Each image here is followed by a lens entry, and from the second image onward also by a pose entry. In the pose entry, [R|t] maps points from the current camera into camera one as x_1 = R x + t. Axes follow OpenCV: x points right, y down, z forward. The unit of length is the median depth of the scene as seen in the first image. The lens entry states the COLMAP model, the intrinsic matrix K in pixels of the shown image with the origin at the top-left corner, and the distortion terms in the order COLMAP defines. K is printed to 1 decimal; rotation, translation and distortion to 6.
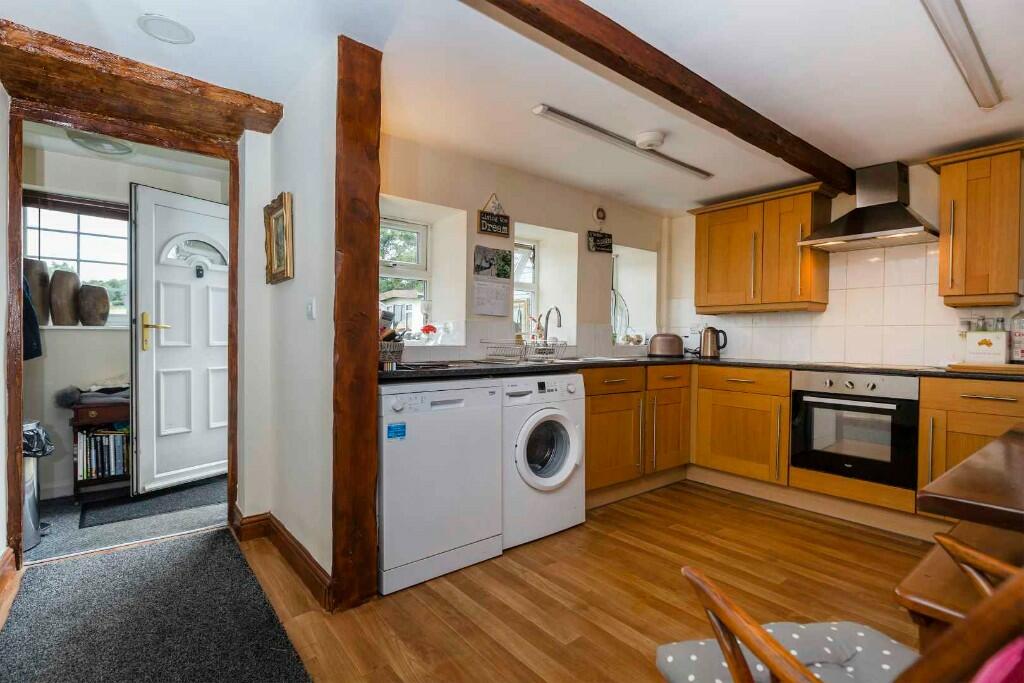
lens RADIAL K [[491.1, 0, 512.0], [0, 491.1, 341.5], [0, 0, 1]] dist [-0.001058, -0.000239]
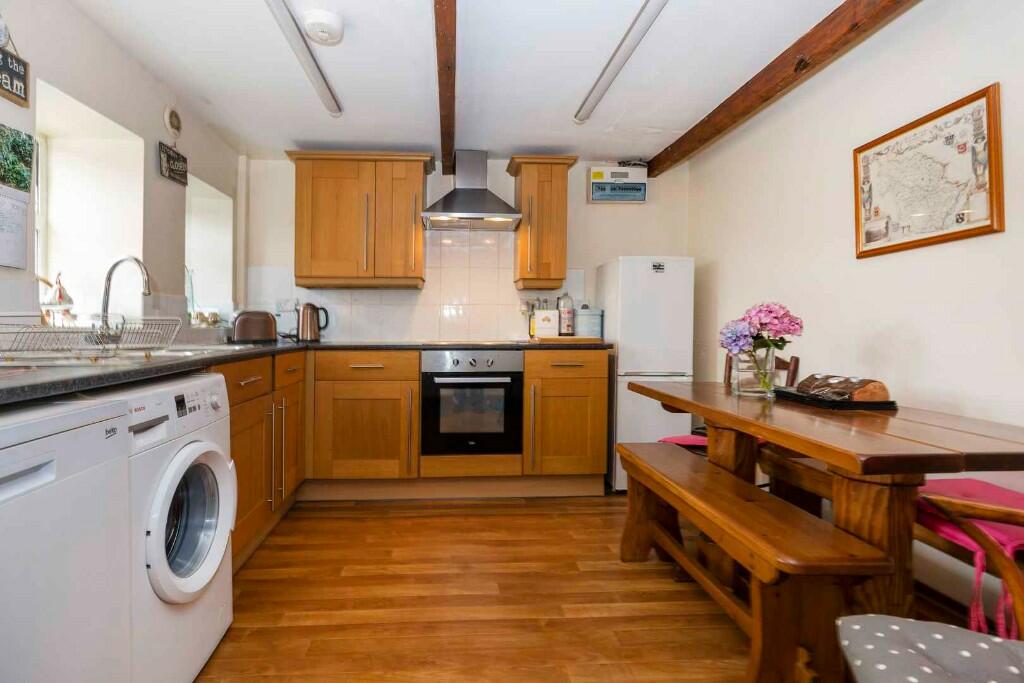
lens RADIAL K [[530.1, 0, 475.4], [0, 530.1, 325.8], [0, 0, 1]] dist [0.000297, 0.001581]
pose [[0.594403, -0.012458, 0.804071, -0.165450], [0.013907, 0.999890, 0.005212, 0.008019], [-0.804047, 0.008084, 0.594511, 0.329071]]
